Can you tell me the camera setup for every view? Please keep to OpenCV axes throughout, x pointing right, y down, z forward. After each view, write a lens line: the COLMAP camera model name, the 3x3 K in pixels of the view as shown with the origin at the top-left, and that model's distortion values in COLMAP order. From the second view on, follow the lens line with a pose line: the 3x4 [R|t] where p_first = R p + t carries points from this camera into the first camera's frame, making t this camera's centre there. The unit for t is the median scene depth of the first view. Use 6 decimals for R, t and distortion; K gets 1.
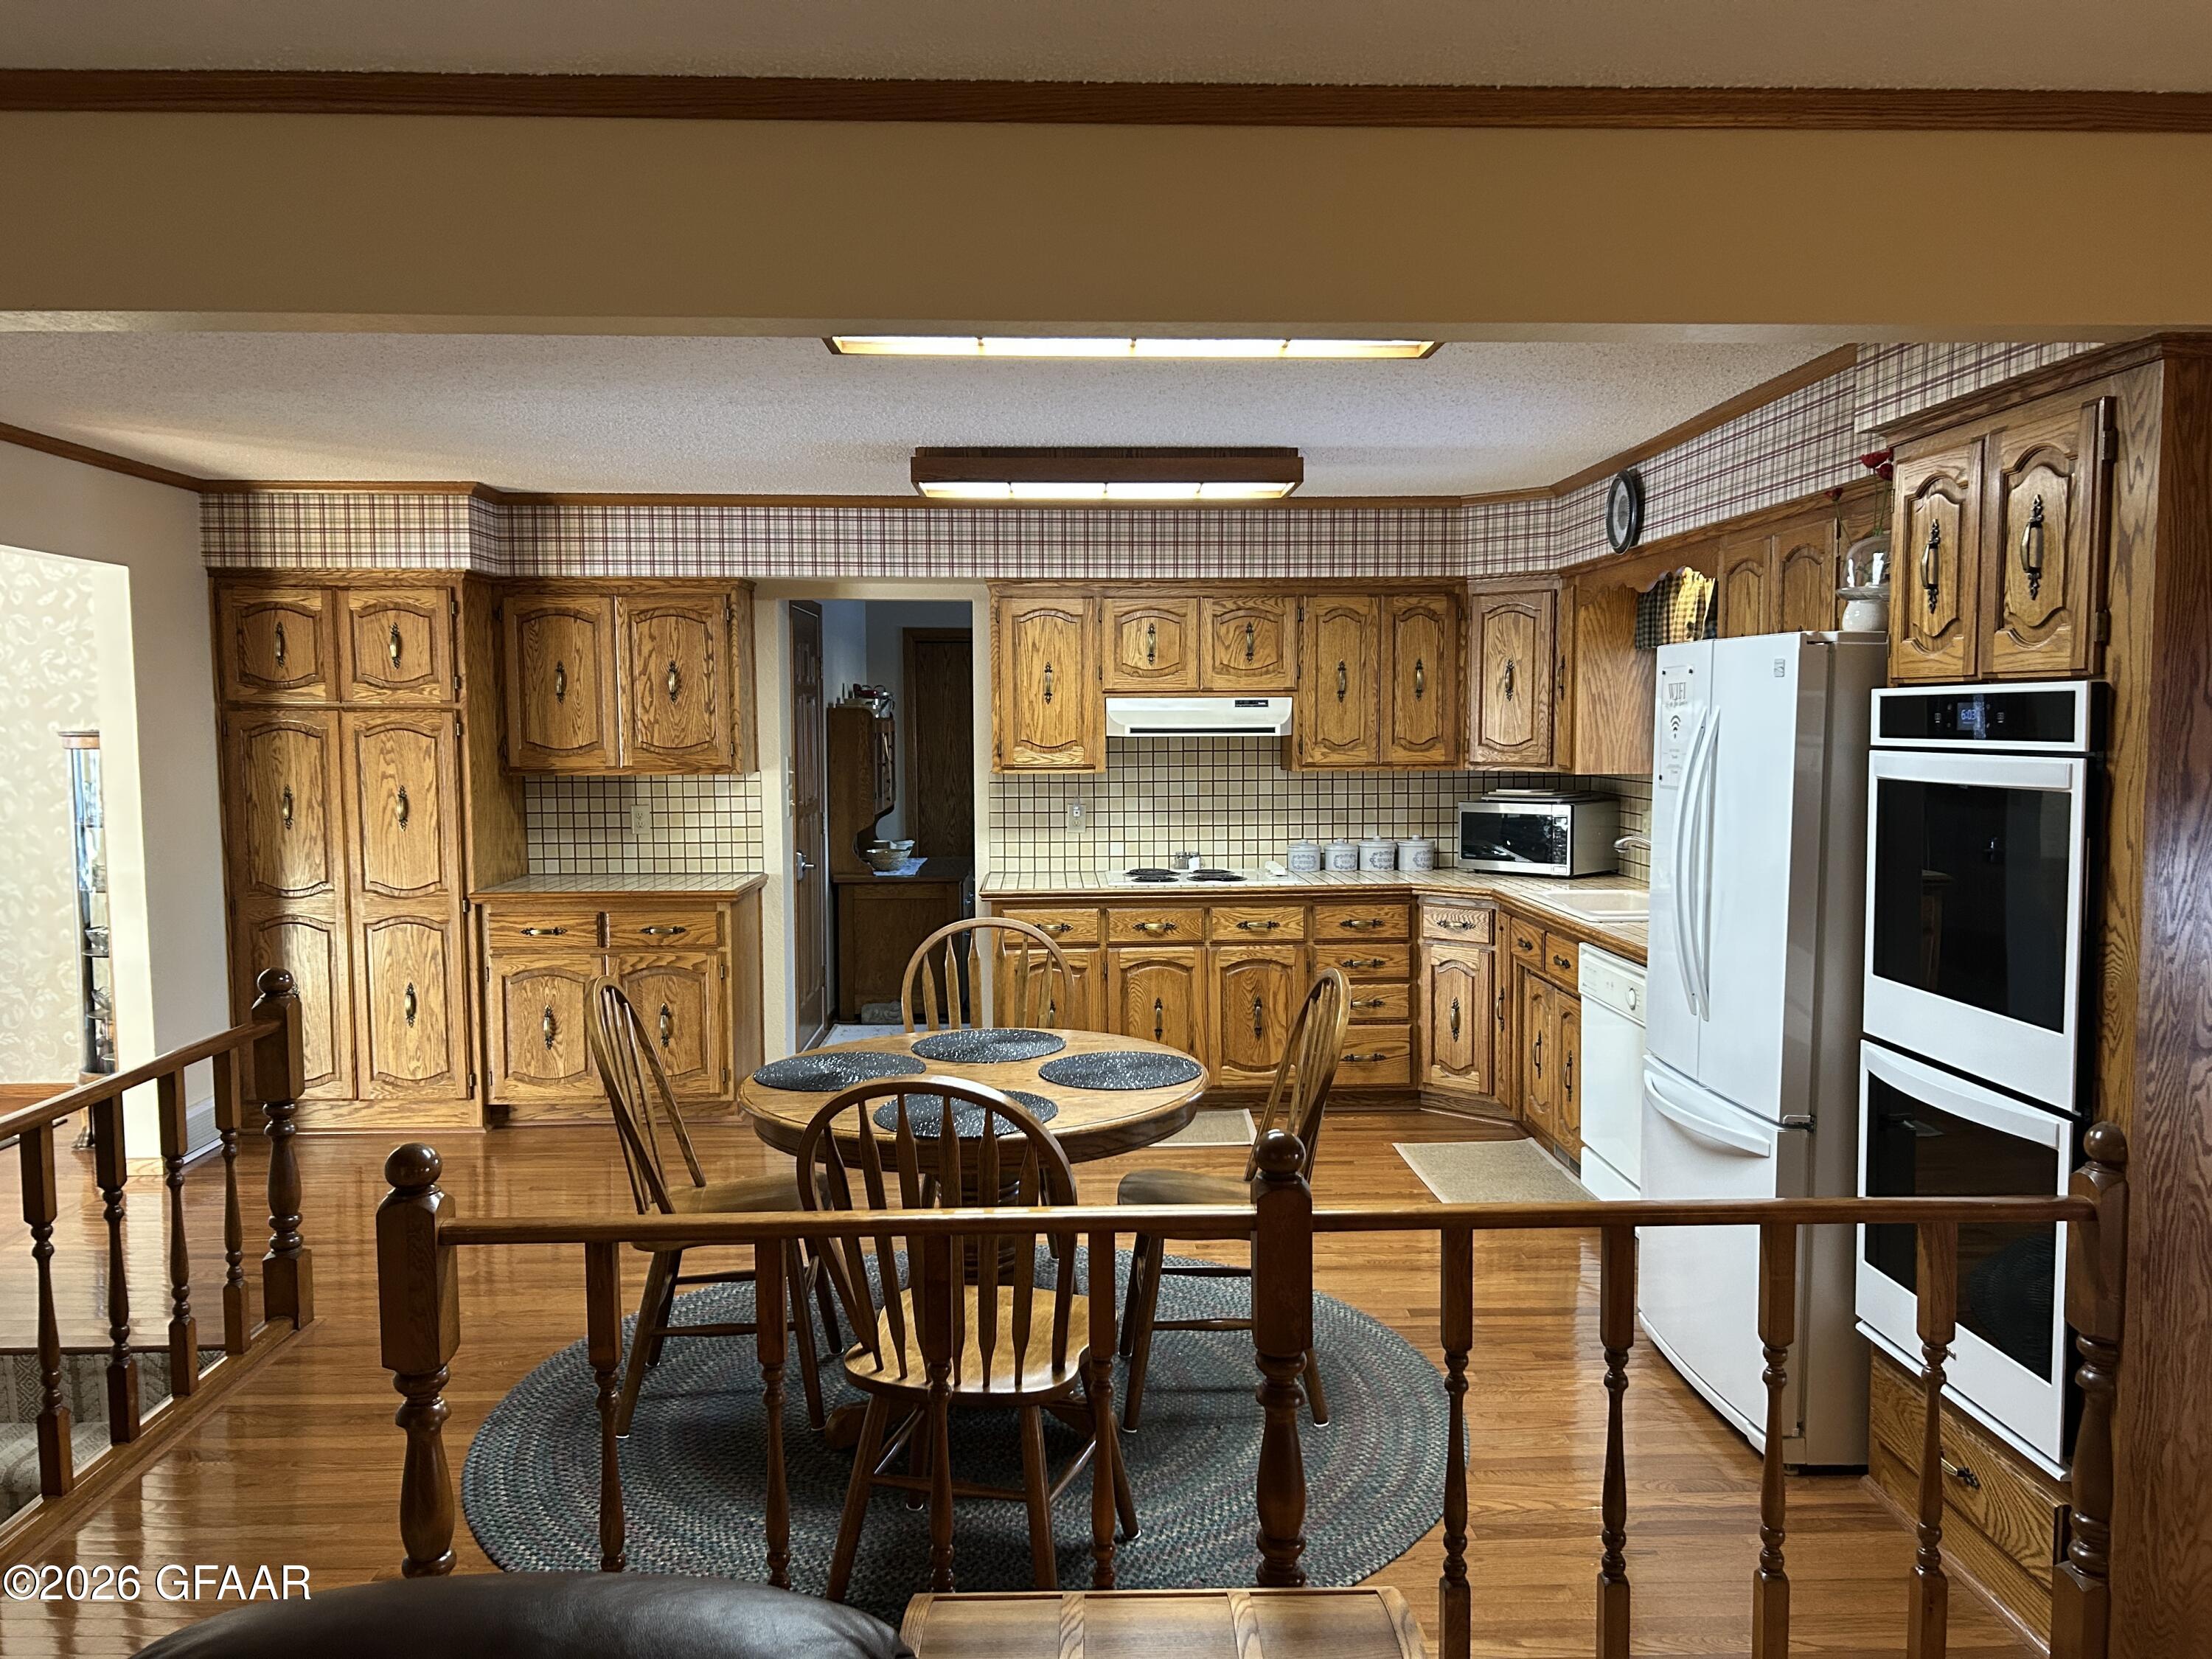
lens RADIAL K [[1657.8, 0, 1120.3], [0, 1657.8, 840.3], [0, 0, 1]] dist [0.058121, -0.041889]
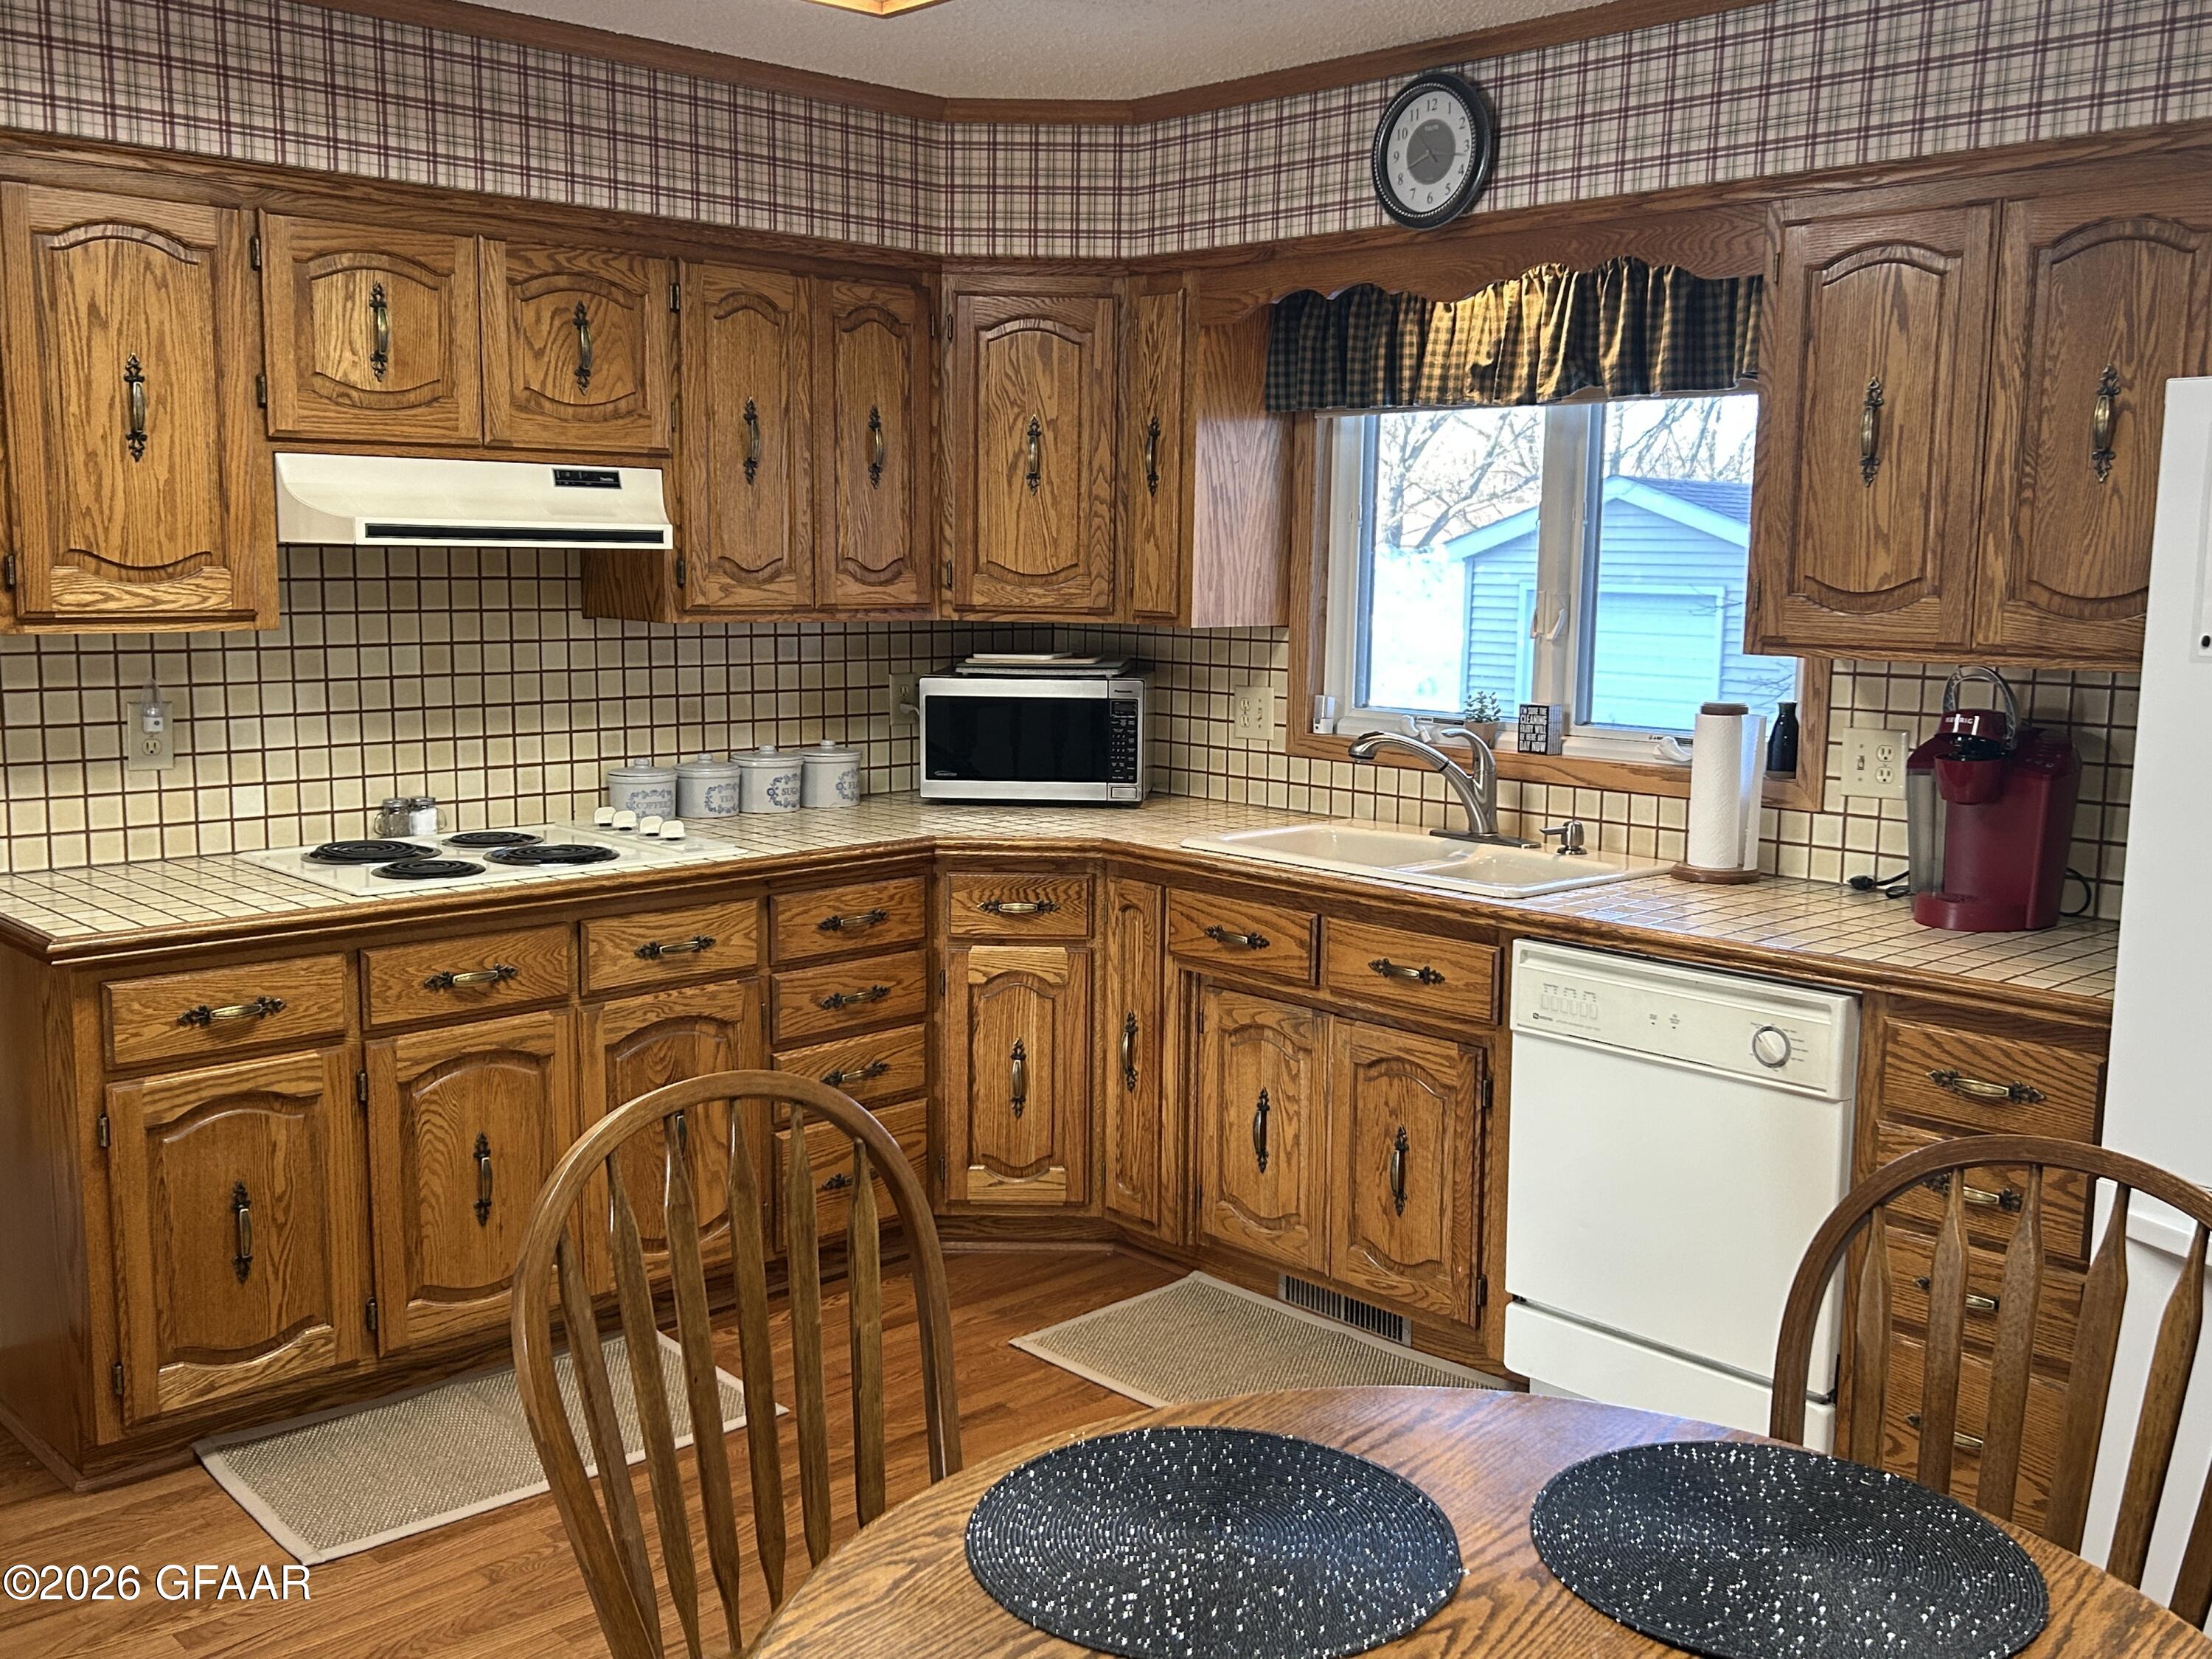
lens RADIAL K [[2098.9, 0, 1122.7], [0, 2098.9, 846.5], [0, 0, 1]] dist [0.033611, 0.000000]
pose [[0.752821, -0.078619, 0.653514, -0.212294], [0.031690, 0.996019, 0.083318, -0.024015], [-0.657462, -0.042014, 0.752315, 0.453291]]
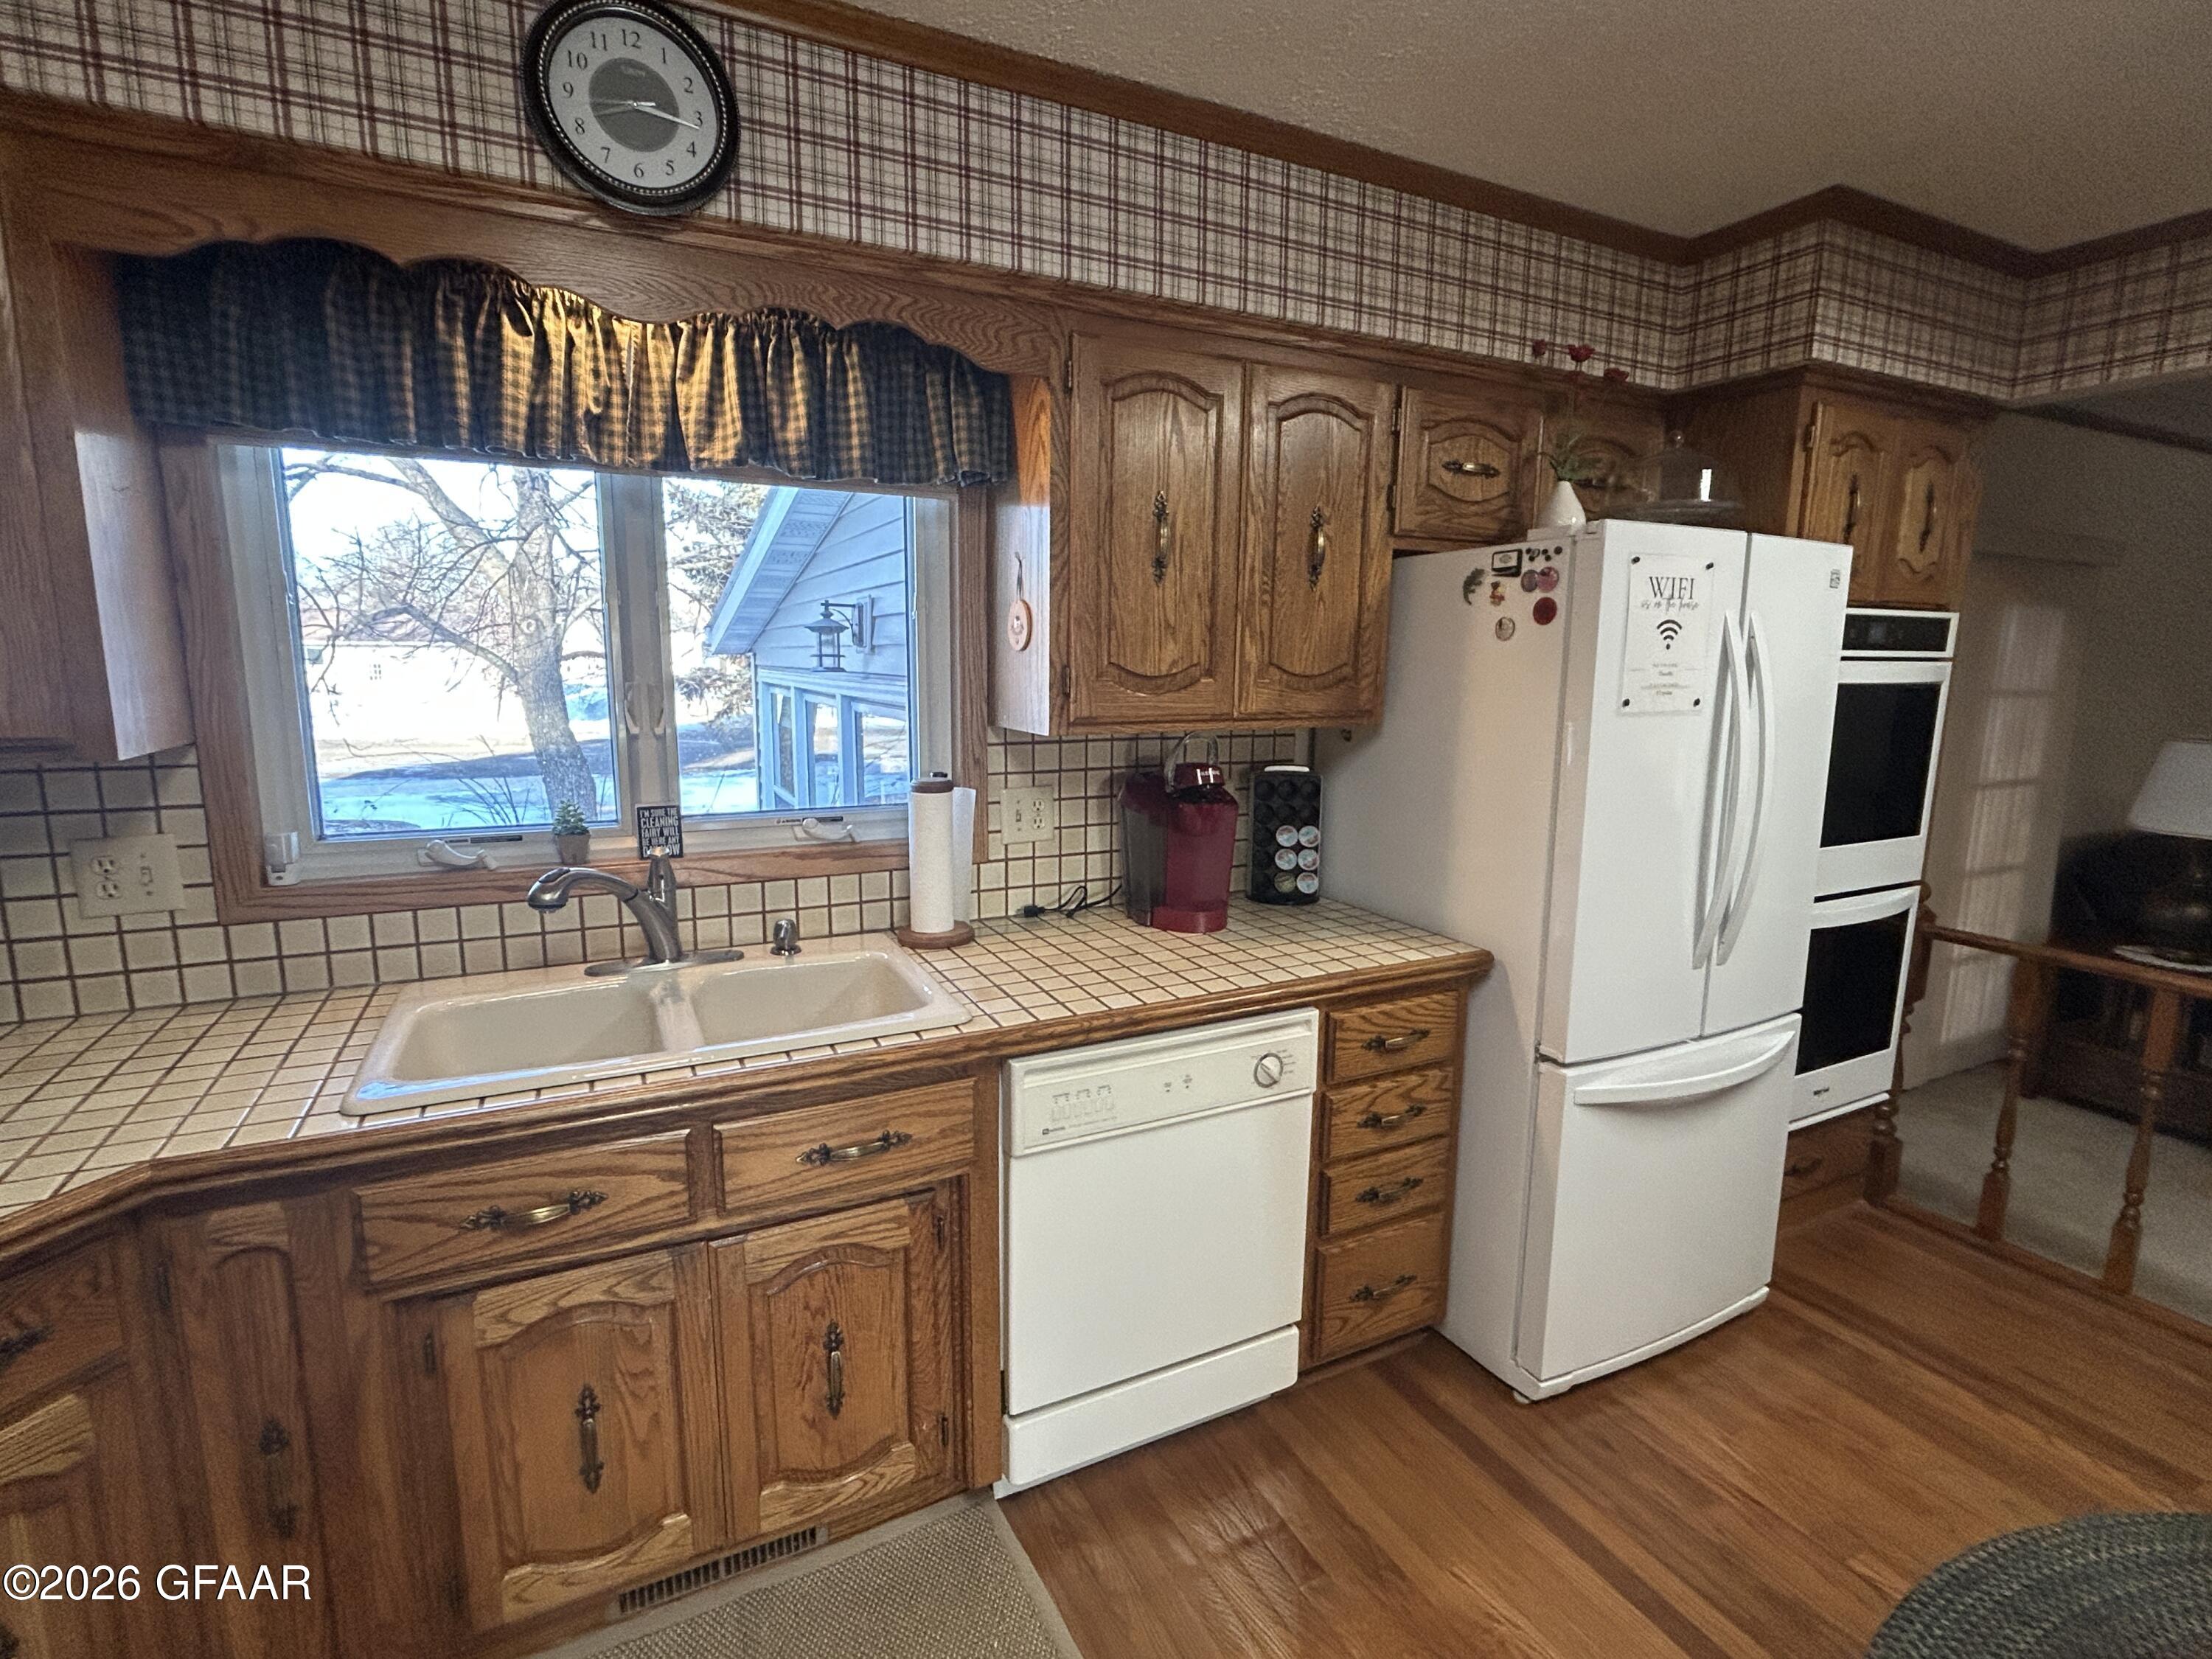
lens RADIAL K [[1043.1, 0, 1103.9], [0, 1043.1, 824.7], [0, 0, 1]] dist [-0.002771, 0.001564]
pose [[-0.410293, -0.146332, 0.900137, -0.005557], [0.059477, 0.980647, 0.186531, -0.052282], [-0.910012, 0.130070, -0.393649, 0.867208]]
